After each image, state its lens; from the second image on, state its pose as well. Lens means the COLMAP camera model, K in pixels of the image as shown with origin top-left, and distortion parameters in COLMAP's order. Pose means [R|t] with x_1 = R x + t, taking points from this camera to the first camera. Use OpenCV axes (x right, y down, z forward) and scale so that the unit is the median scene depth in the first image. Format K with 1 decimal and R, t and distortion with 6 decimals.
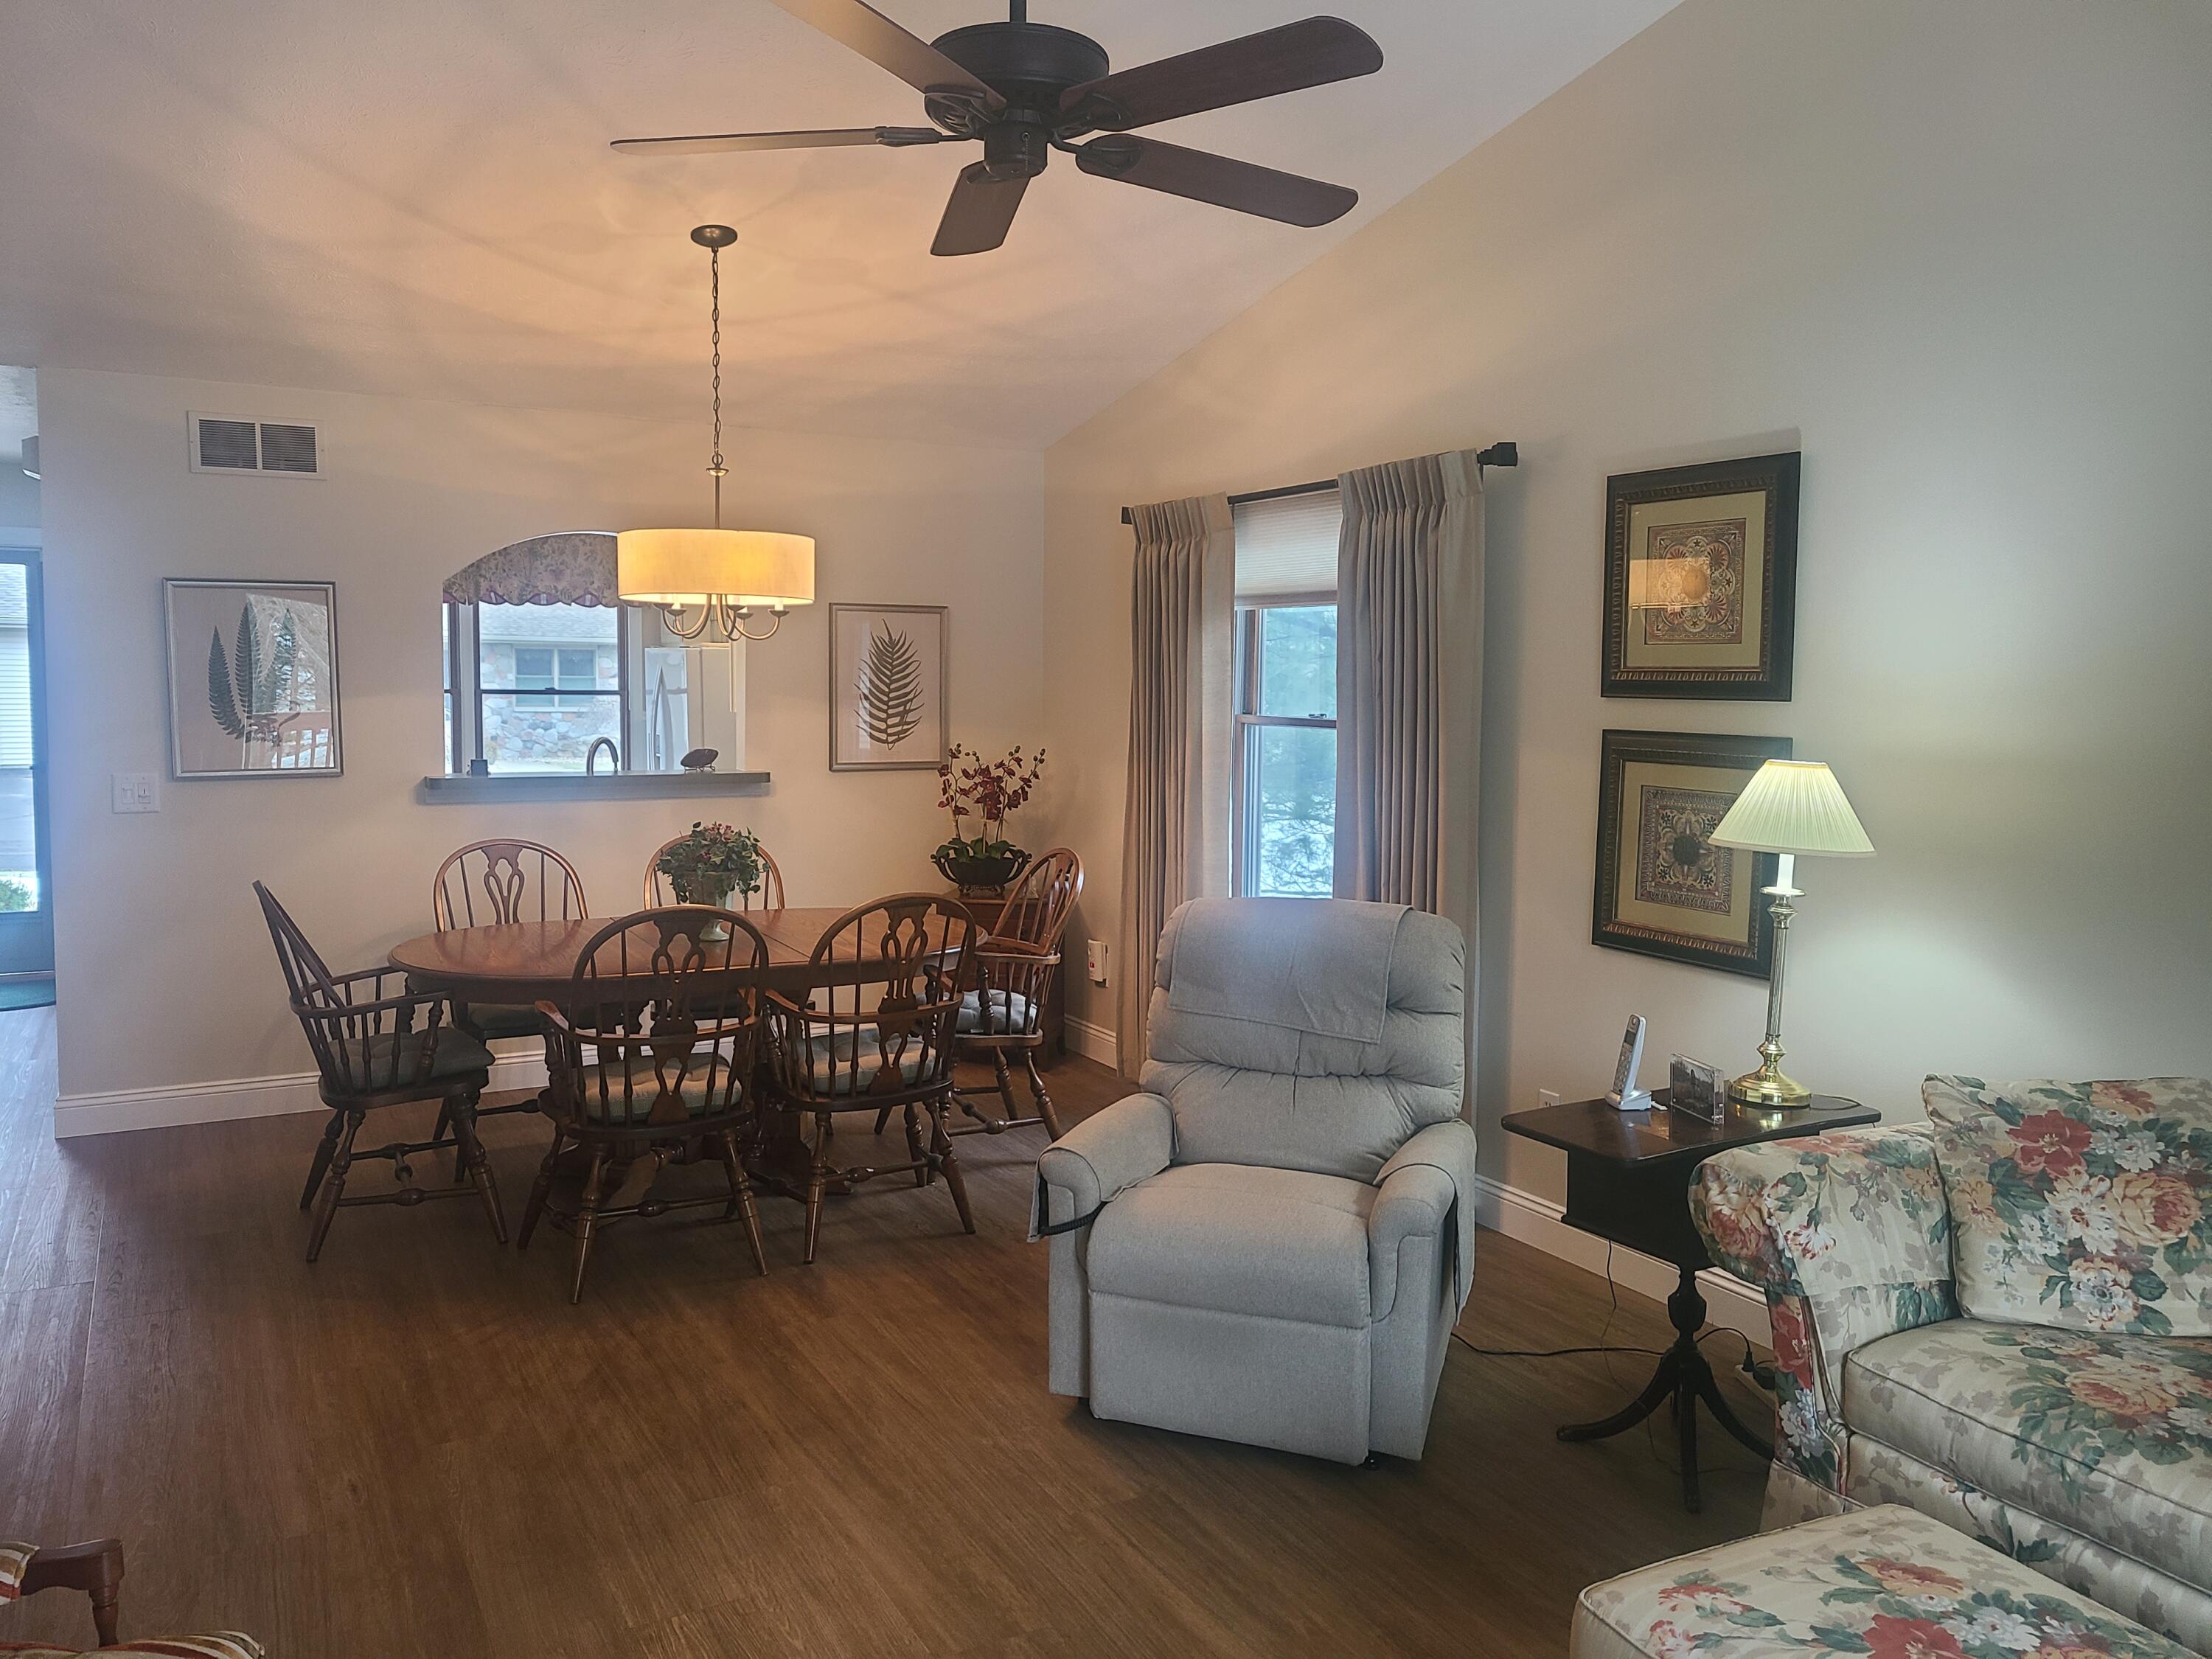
lens RADIAL K [[1656.5, 0, 1099.1], [0, 1656.5, 804.4], [0, 0, 1]] dist [0.068565, -0.056505]
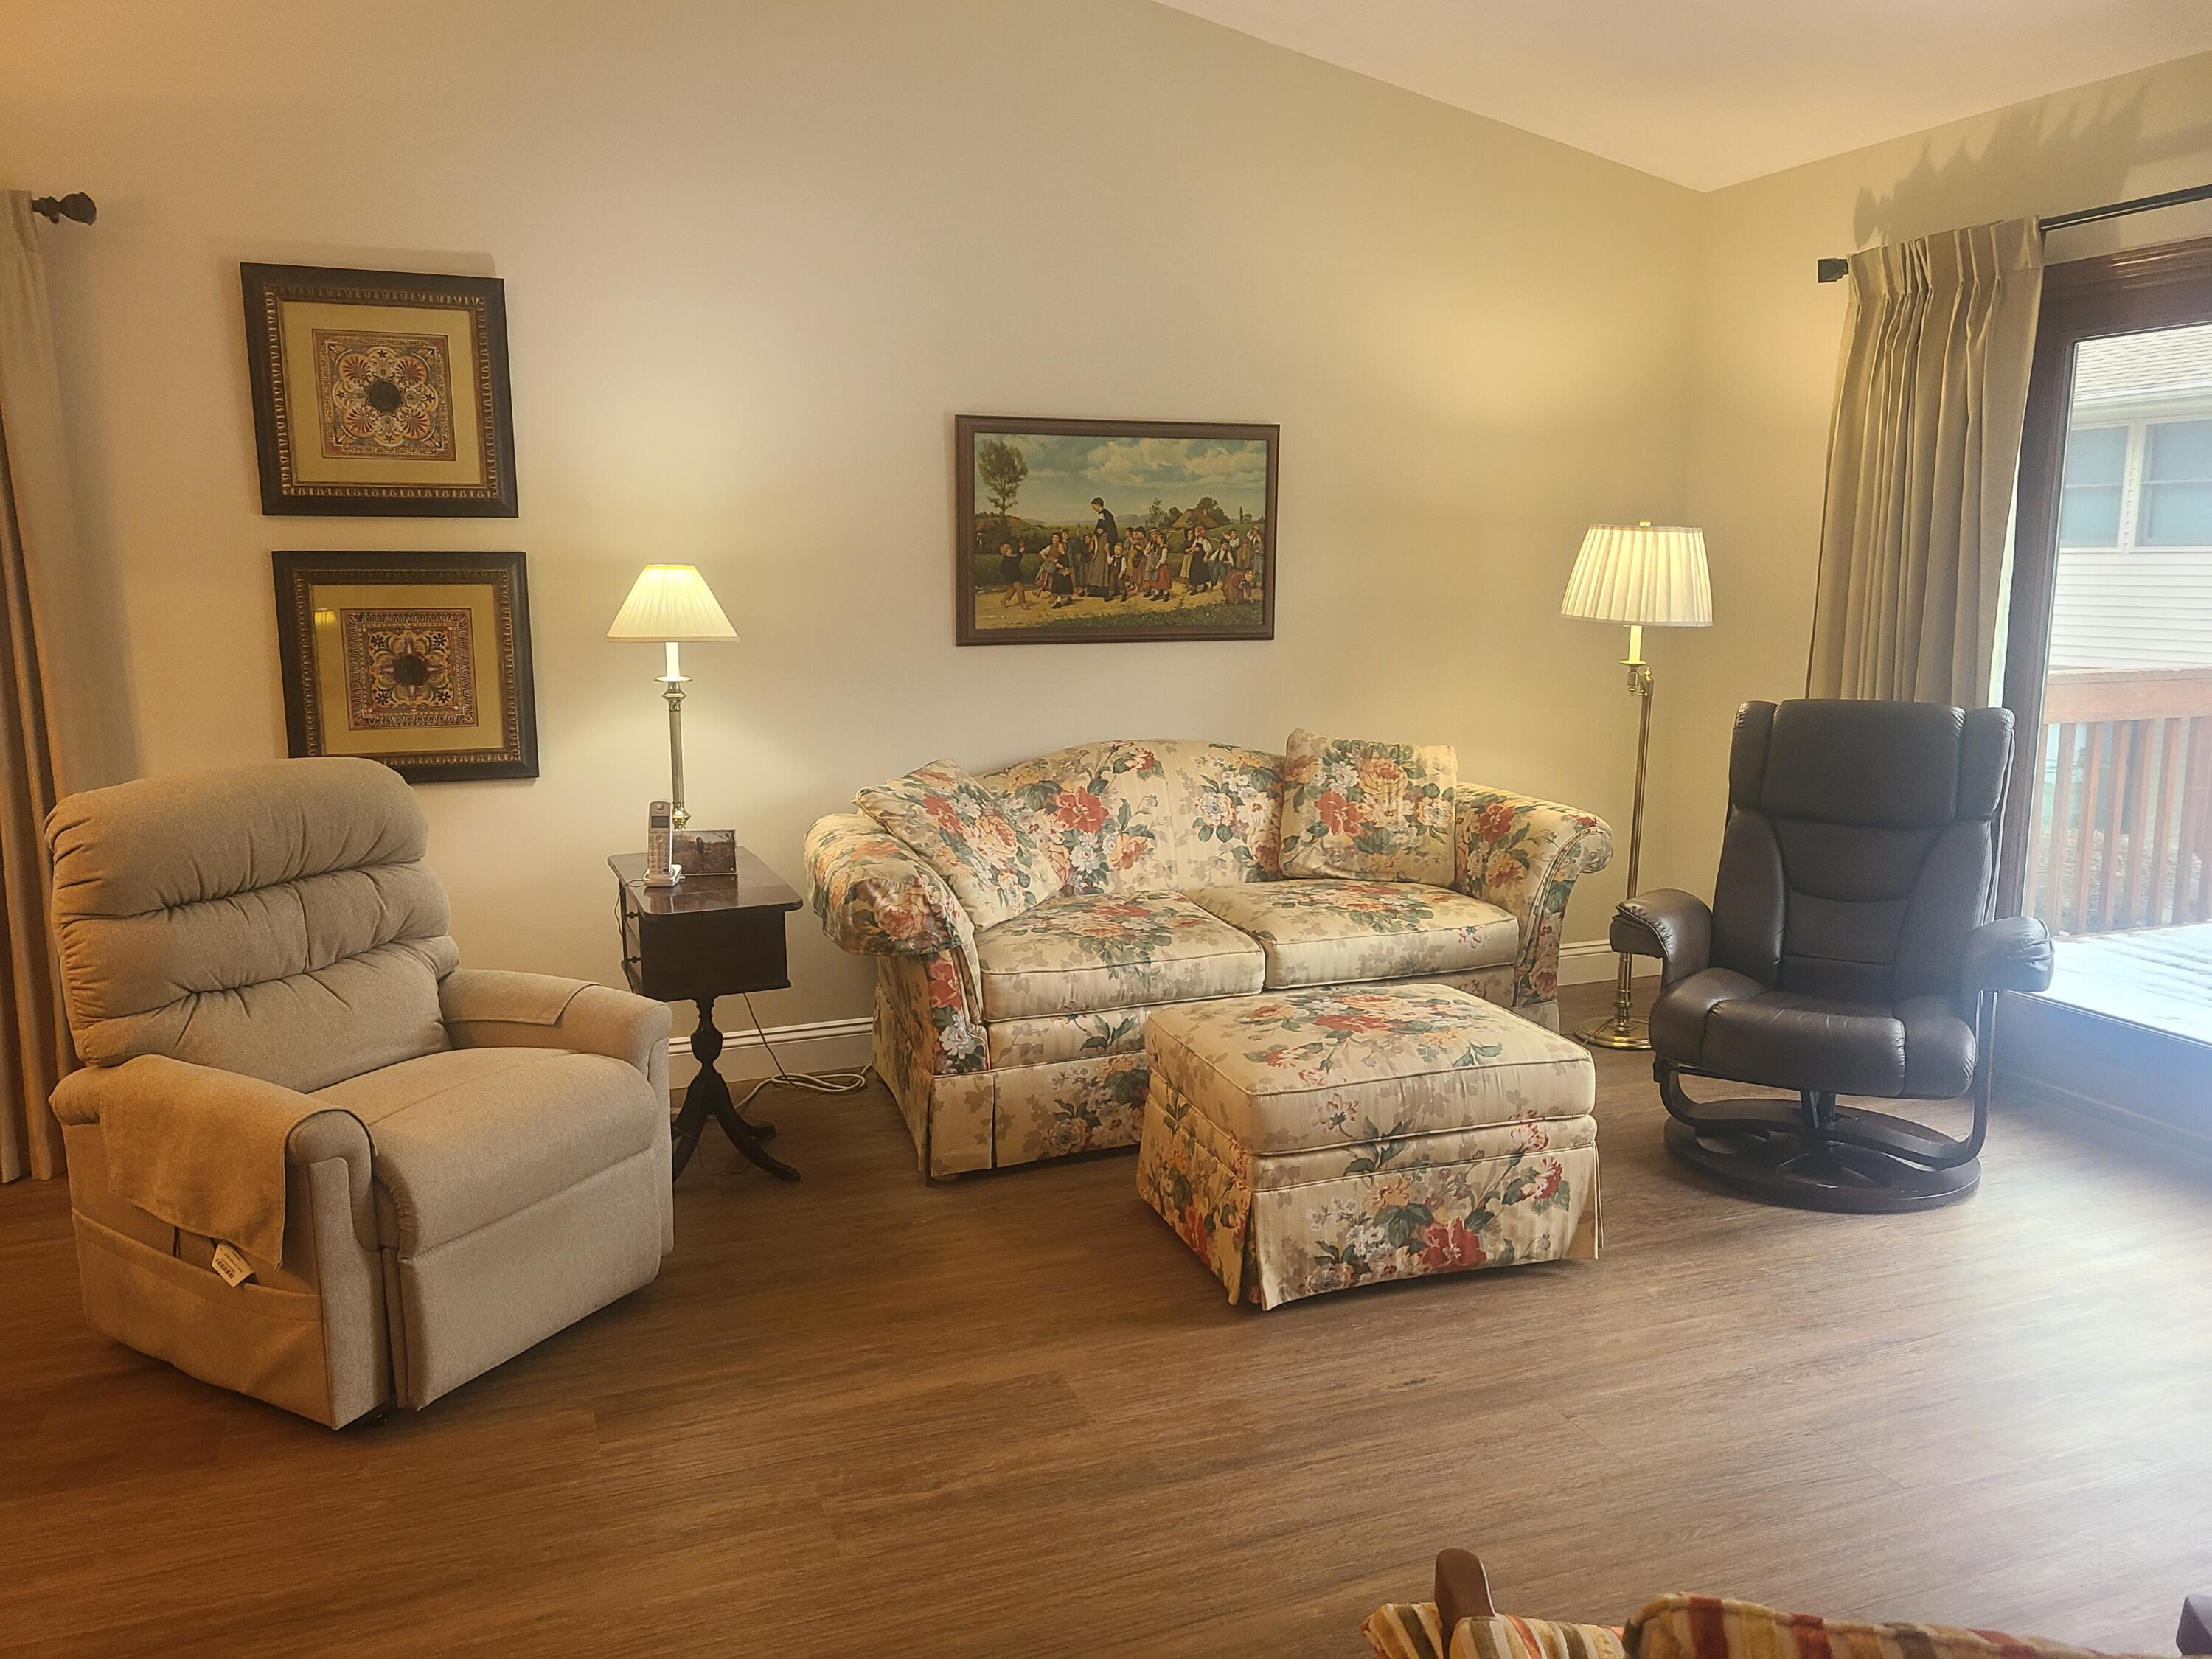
lens RADIAL K [[1648.7, 0, 1080.9], [0, 1648.7, 806.1], [0, 0, 1]] dist [0.067459, -0.049572]
pose [[0.149974, -0.165154, 0.974798, -0.577799], [0.084161, 0.984503, 0.153850, -0.012013], [-0.985101, 0.058966, 0.161549, 0.454434]]
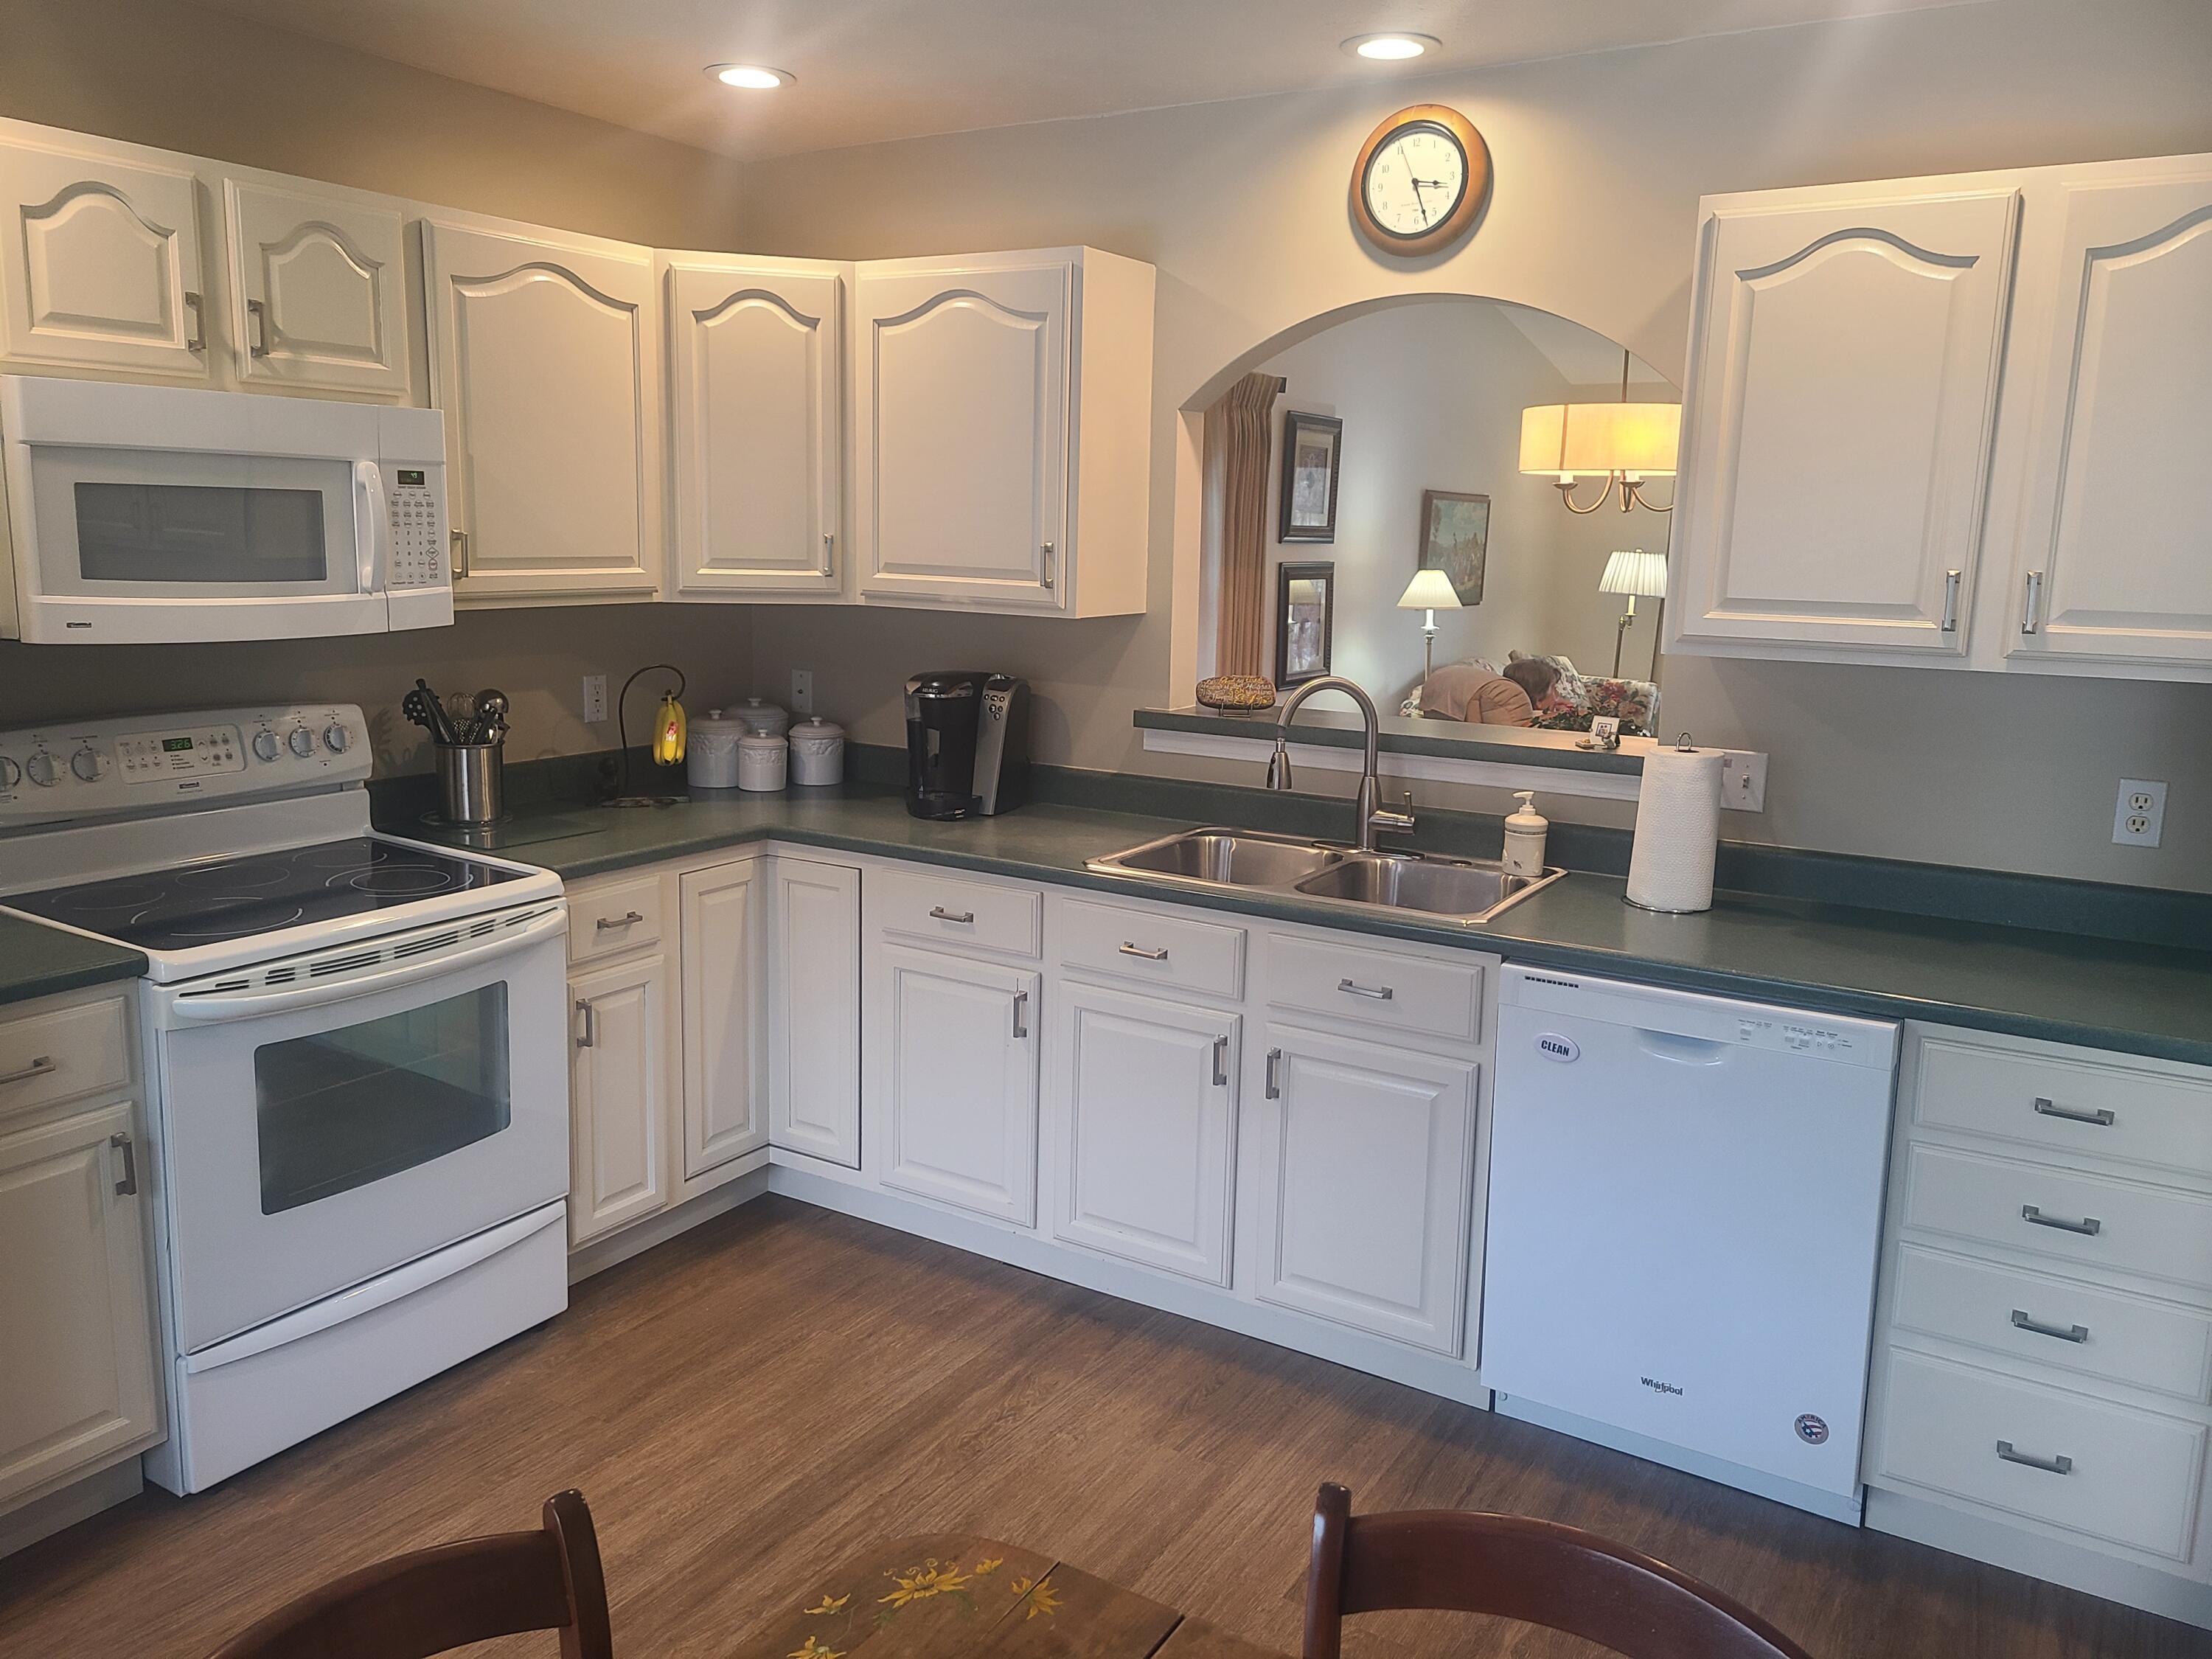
lens RADIAL K [[1656.5, 0, 1099.1], [0, 1656.5, 804.4], [0, 0, 1]] dist [0.068565, -0.056505]
pose [[-0.491288, -0.169406, 0.854364, -1.152917], [0.039150, 0.975617, 0.215961, -0.188474], [-0.870117, 0.139548, -0.472676, 2.121877]]
